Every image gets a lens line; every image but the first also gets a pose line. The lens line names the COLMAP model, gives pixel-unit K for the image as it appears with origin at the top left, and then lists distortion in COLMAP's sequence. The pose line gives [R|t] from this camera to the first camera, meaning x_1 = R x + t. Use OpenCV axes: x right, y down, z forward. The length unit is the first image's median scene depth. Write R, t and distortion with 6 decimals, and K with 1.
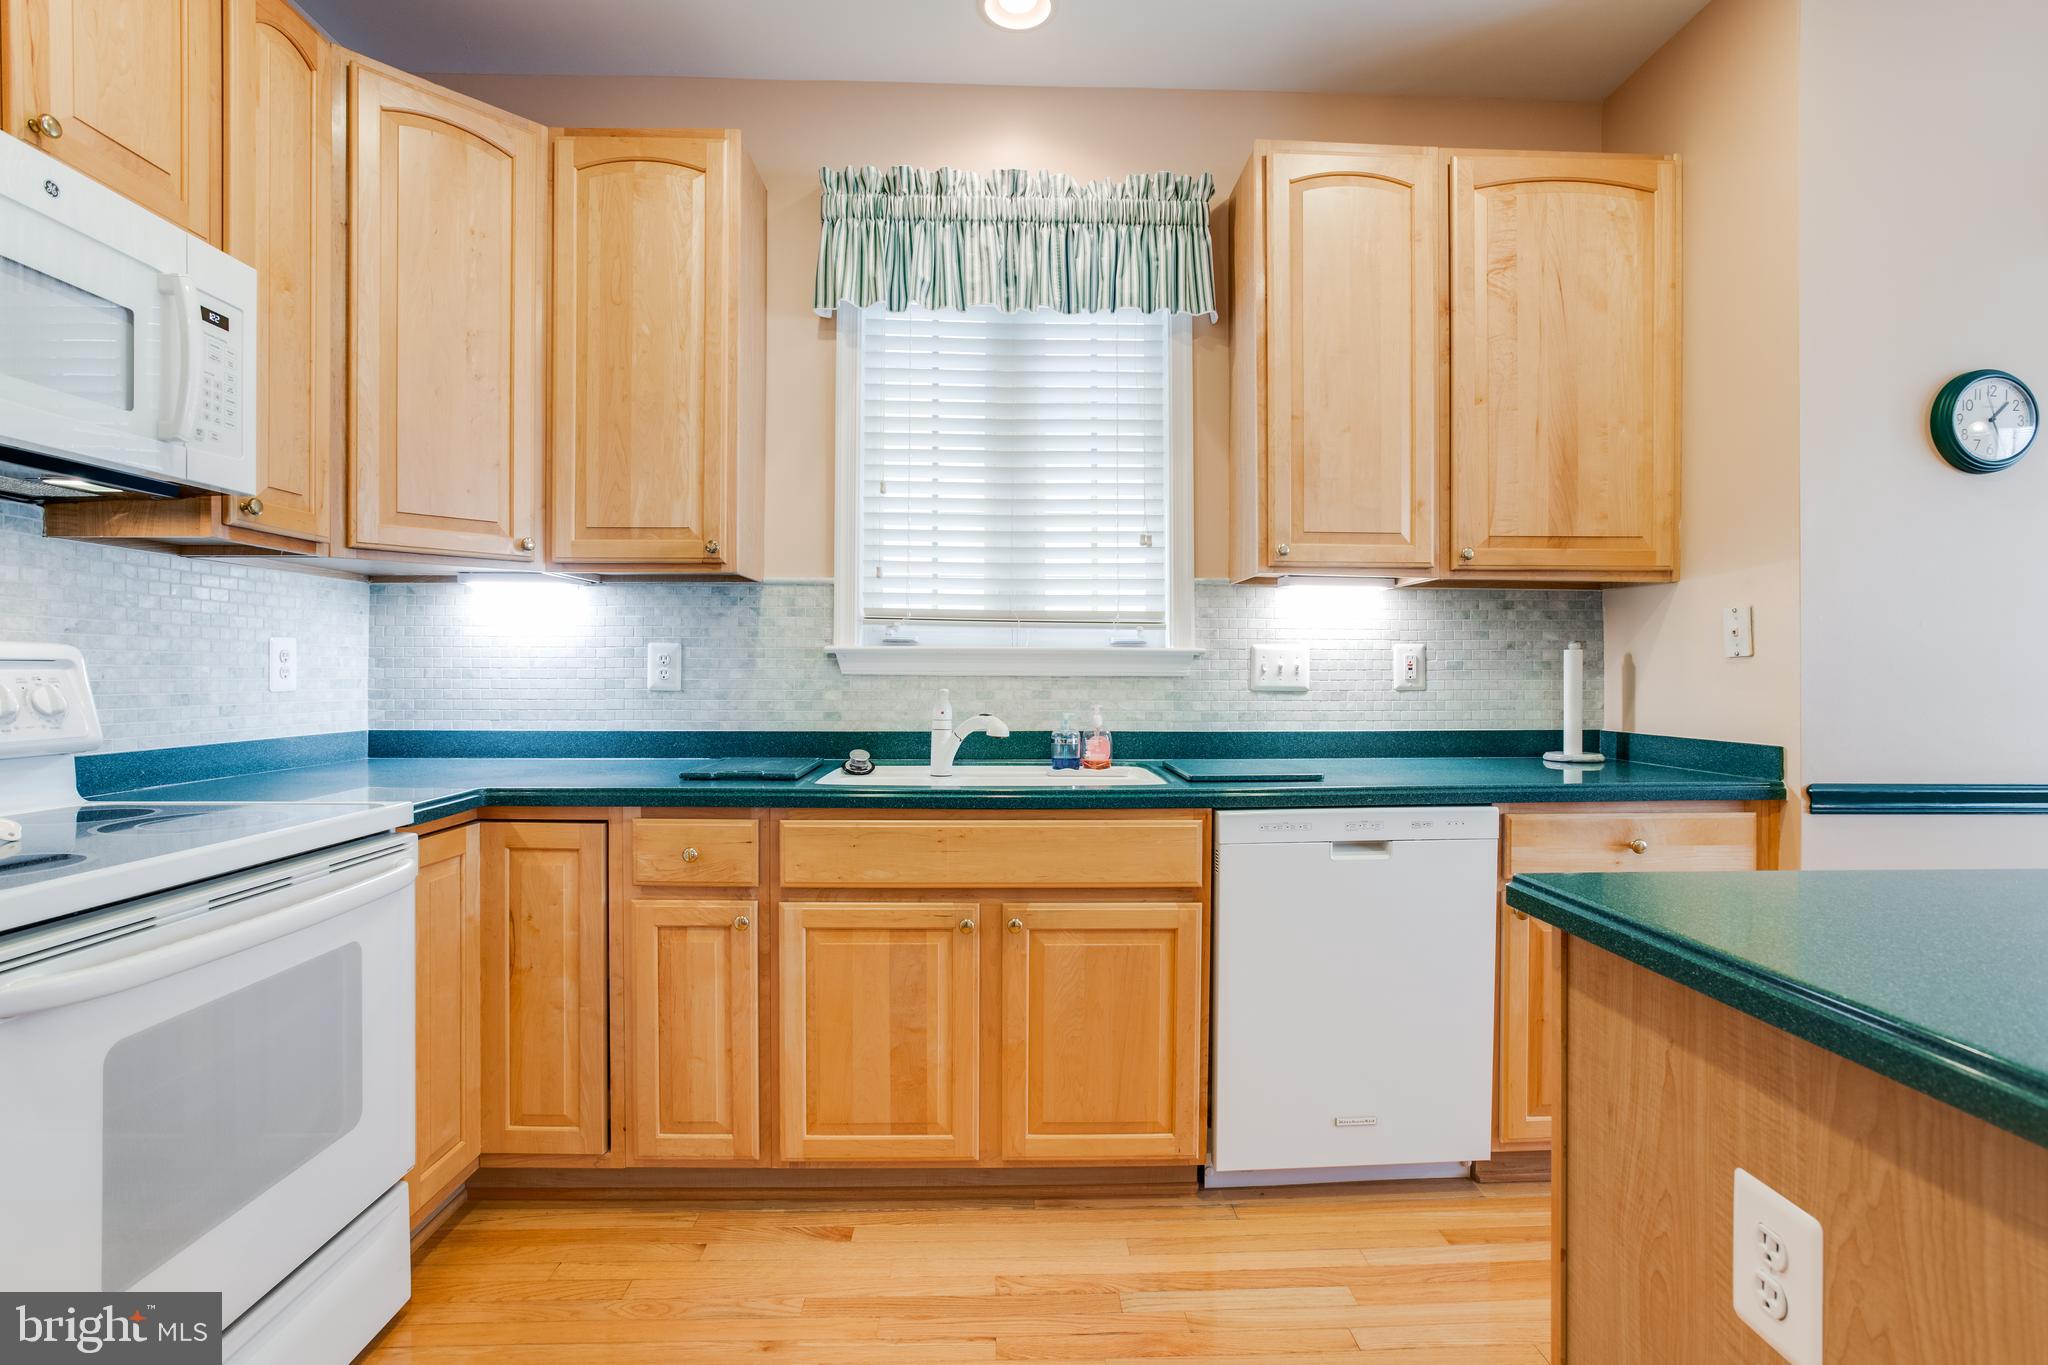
lens RADIAL K [[983.2, 0, 1029.5], [0, 983.2, 675.6], [0, 0, 1]] dist [-0.051135, 0.023765]
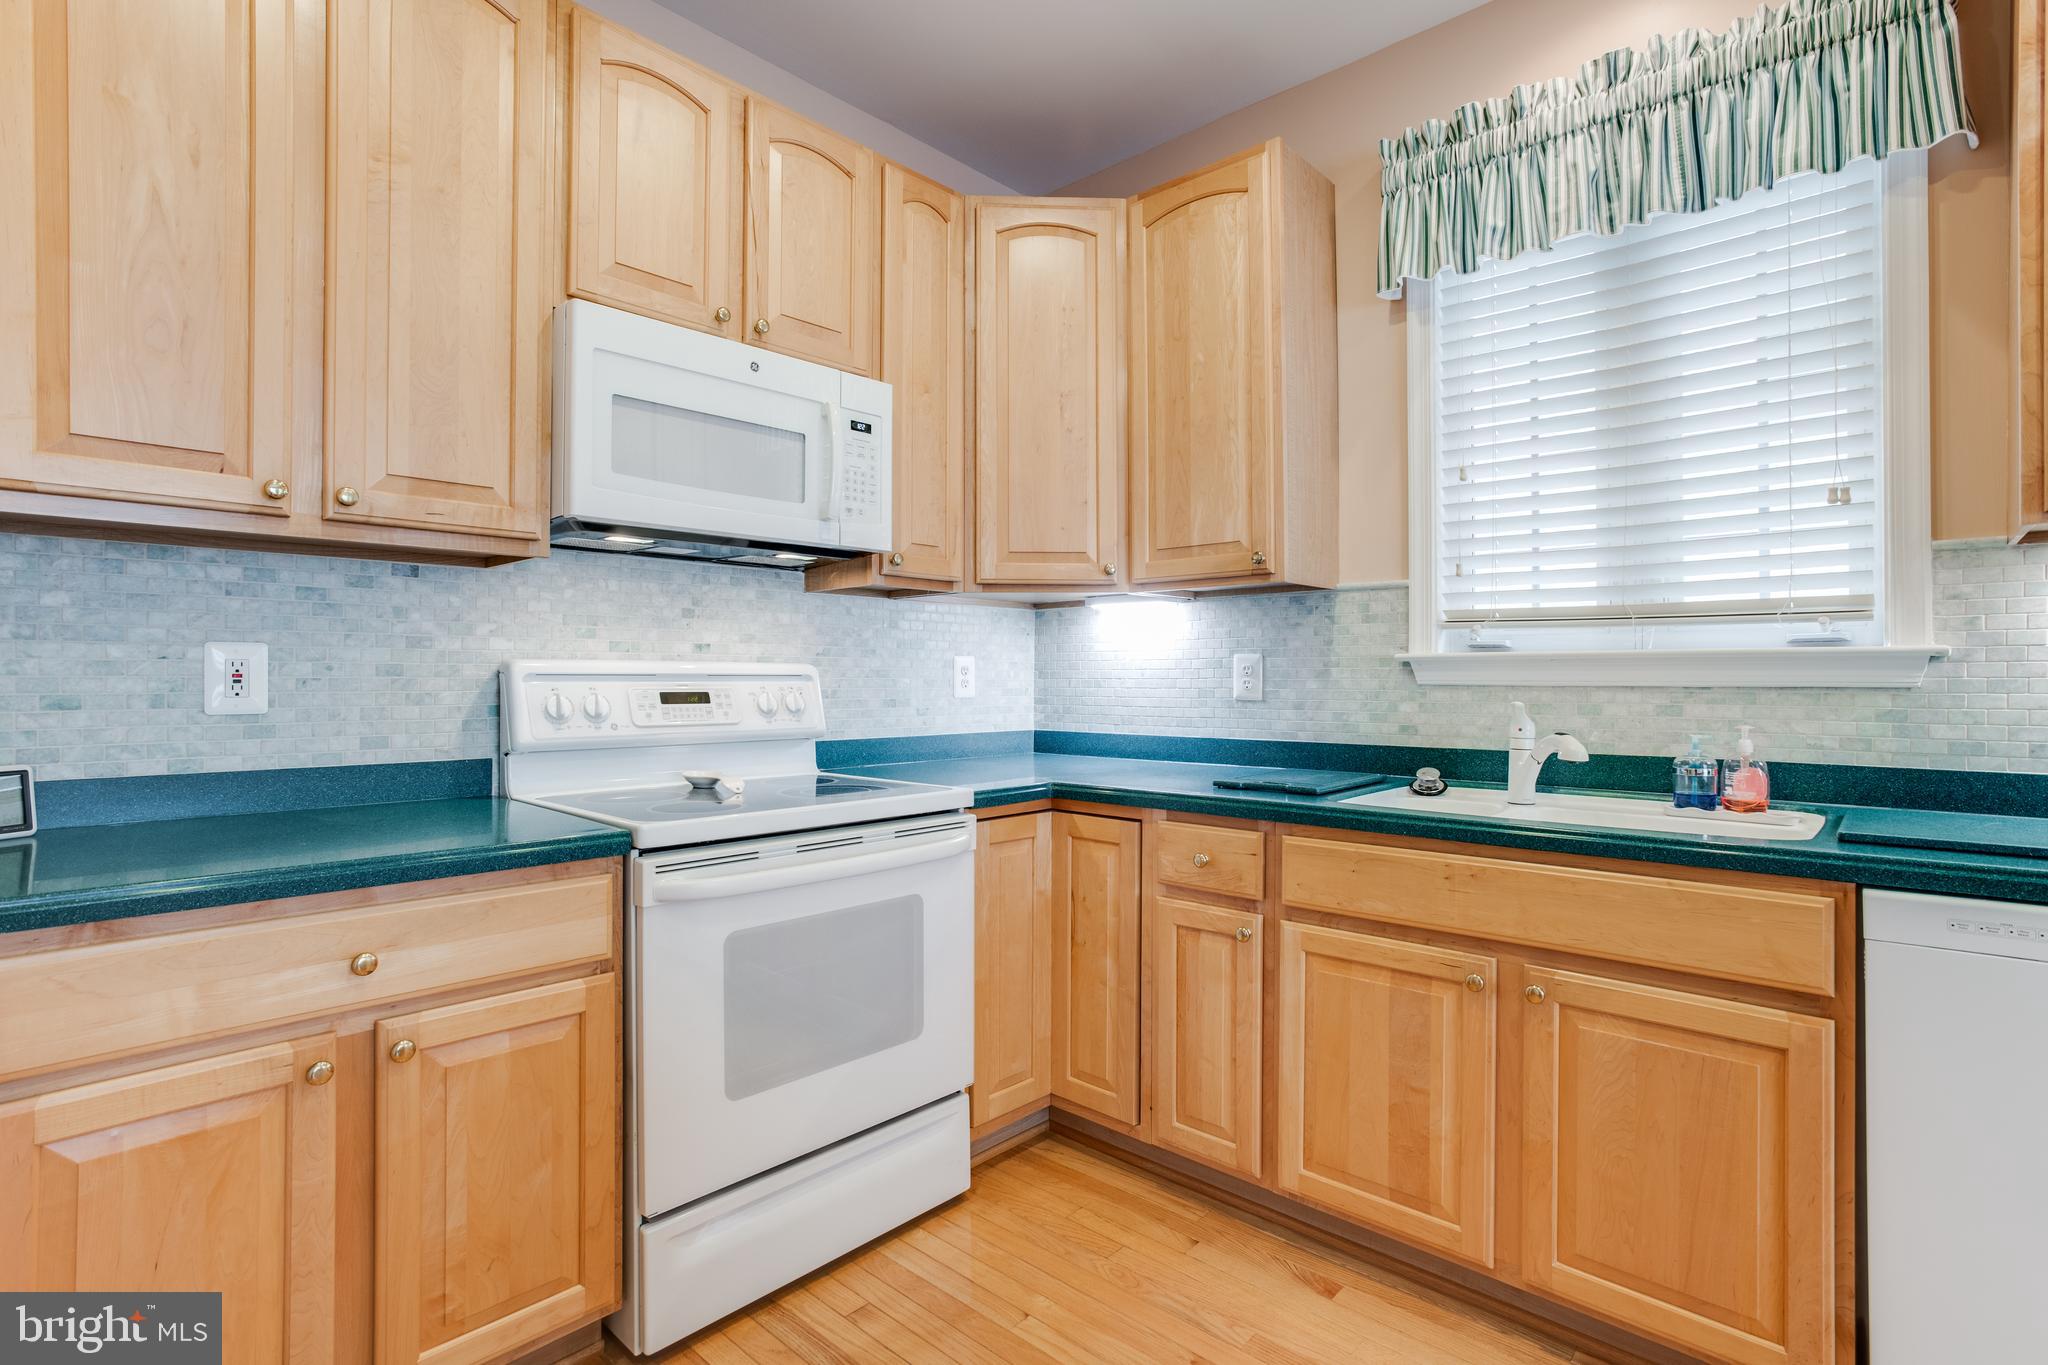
lens RADIAL K [[983.2, 0, 1033.6], [0, 983.2, 676.7], [0, 0, 1]] dist [-0.051135, 0.023765]
pose [[0.712316, -0.005332, -0.701839, 0.217770], [-0.000476, 0.999967, -0.008080, -0.001270], [0.701859, 0.006090, 0.712290, 0.118451]]
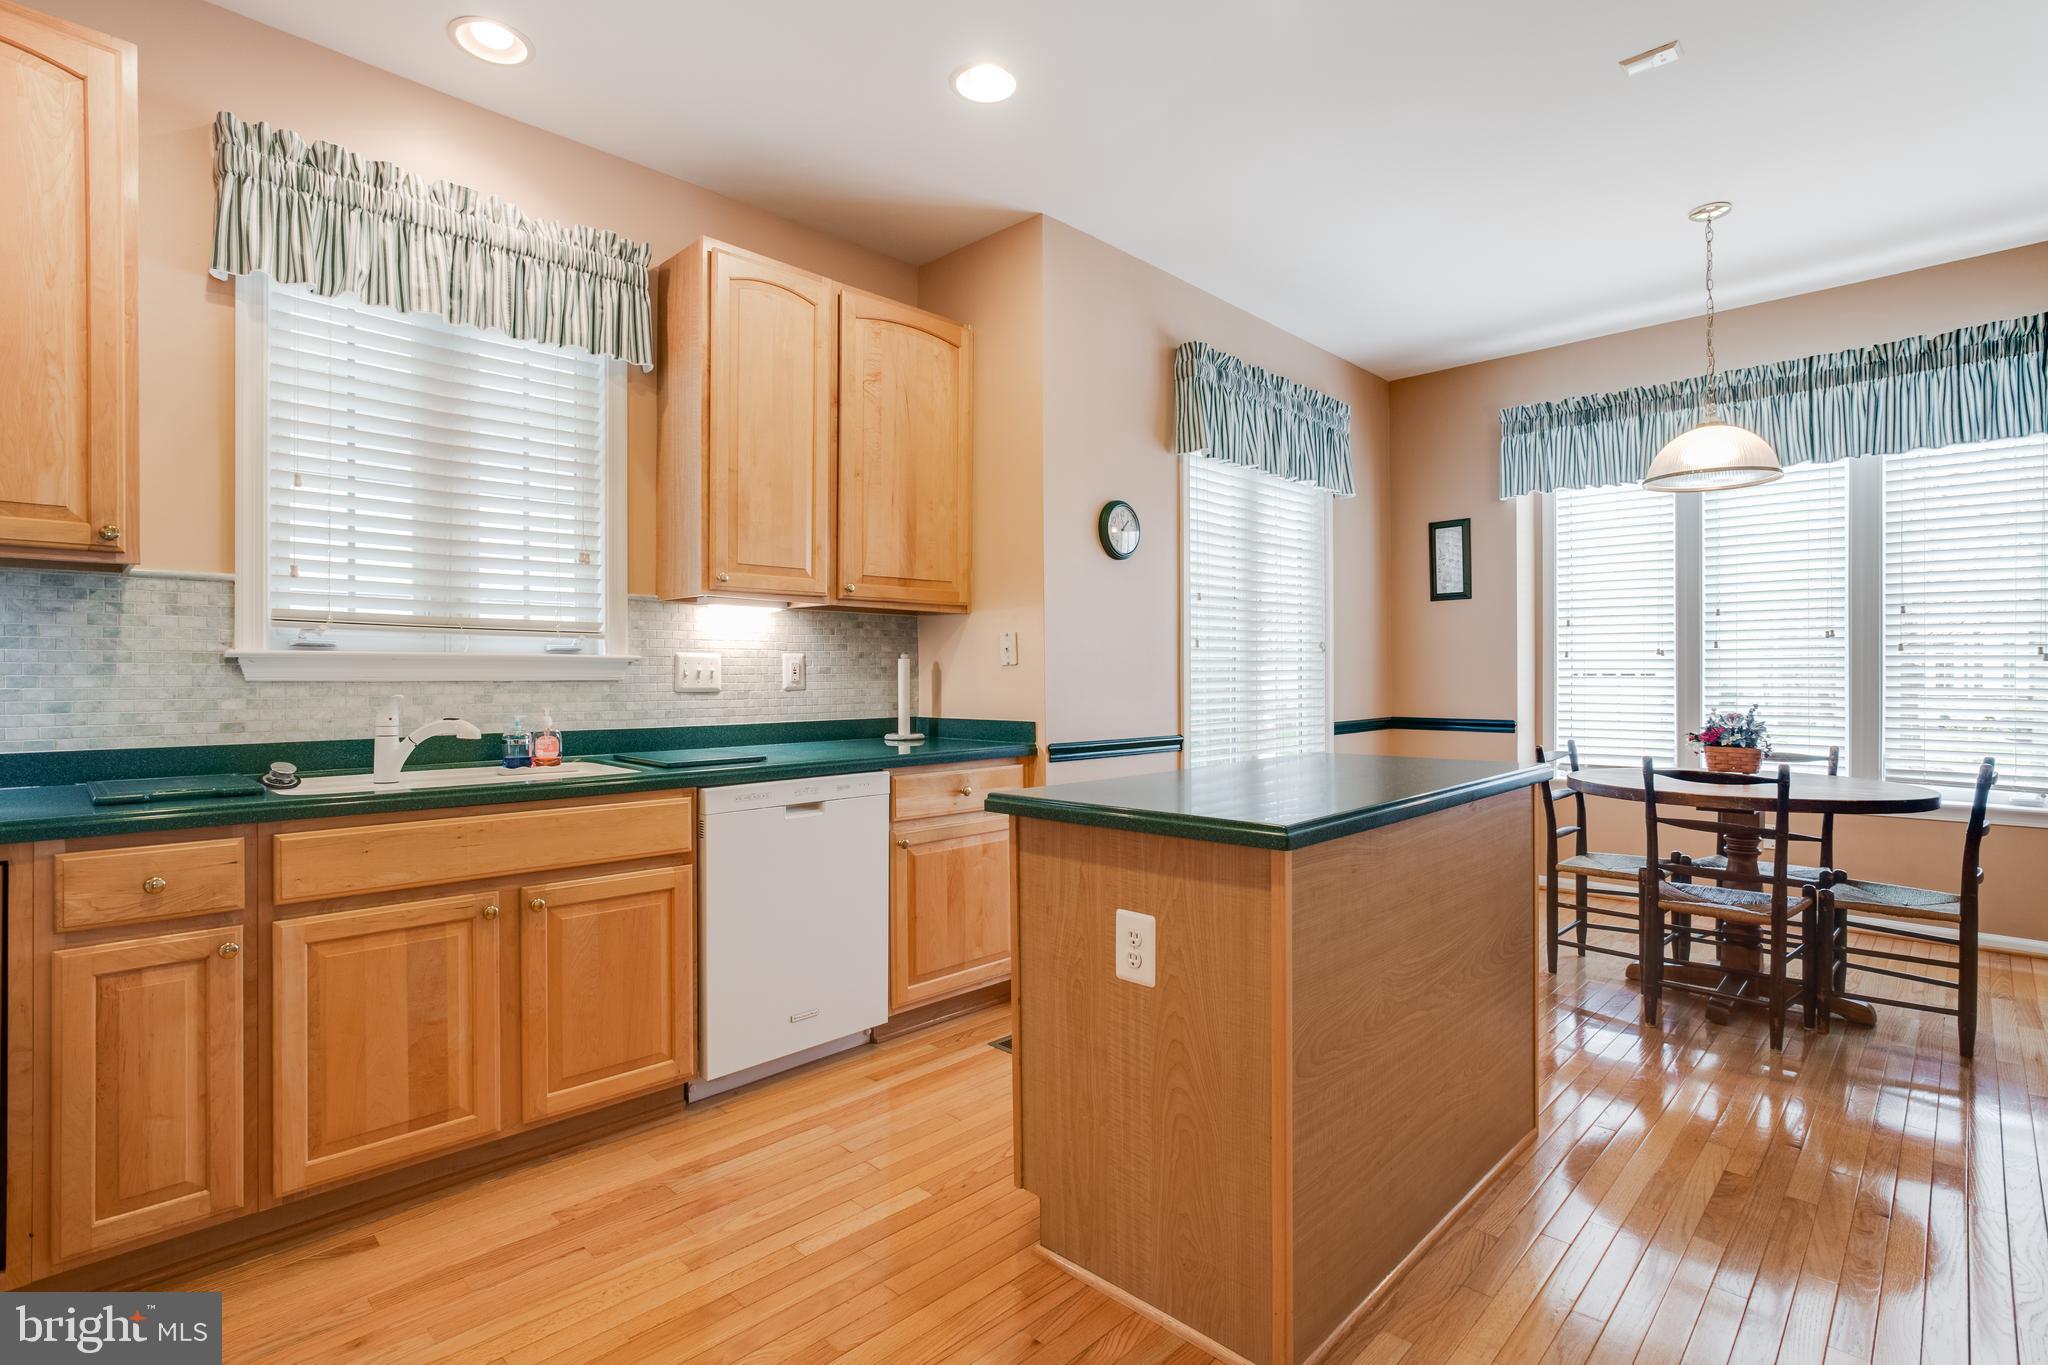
lens RADIAL K [[983.2, 0, 1024.5], [0, 983.2, 677.2], [0, 0, 1]] dist [-0.051135, 0.023765]
pose [[0.724761, -0.005673, 0.688977, -0.319425], [0.006270, 0.999979, 0.001637, -0.002062], [-0.688972, 0.003134, 0.724781, -0.153978]]
